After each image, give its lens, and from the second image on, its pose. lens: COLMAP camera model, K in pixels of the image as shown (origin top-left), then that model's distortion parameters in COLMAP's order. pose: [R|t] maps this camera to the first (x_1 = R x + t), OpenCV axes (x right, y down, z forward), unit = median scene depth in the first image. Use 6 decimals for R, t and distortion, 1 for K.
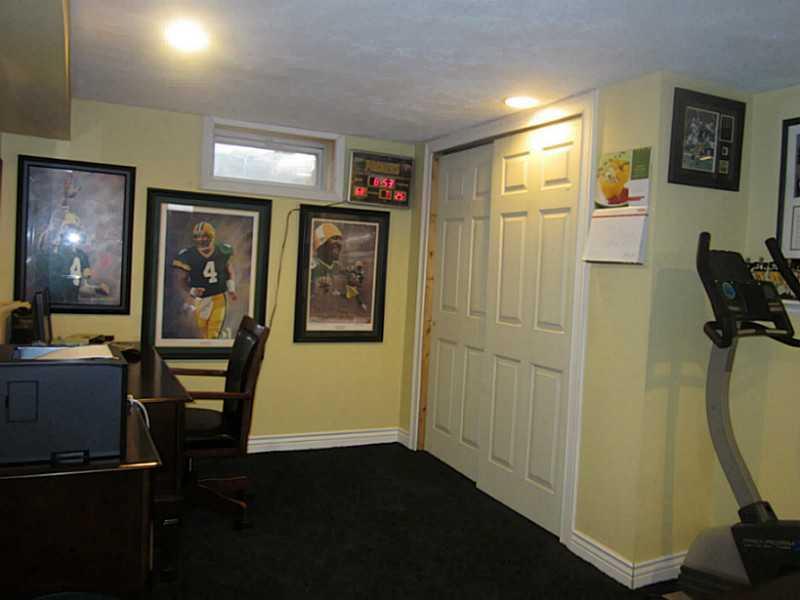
lens RADIAL K [[657.6, 0, 404.2], [0, 657.6, 297.9], [0, 0, 1]] dist [-0.038190, -0.001885]
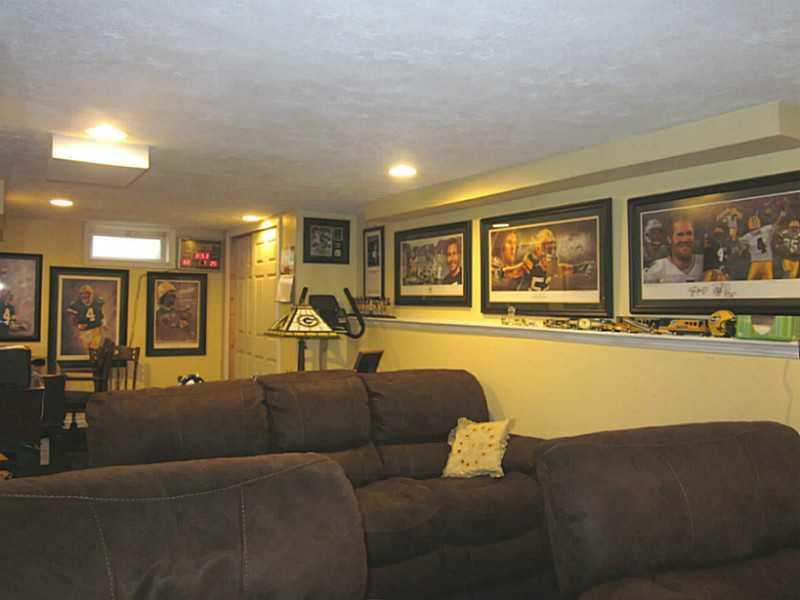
lens RADIAL K [[657.6, 0, 404.2], [0, 657.6, 297.9], [0, 0, 1]] dist [-0.038190, -0.001885]
pose [[0.995898, -0.032951, 0.084271, 0.355979], [0.037692, 0.997759, -0.055293, 0.039517], [-0.082260, 0.058242, 0.994908, -0.707311]]
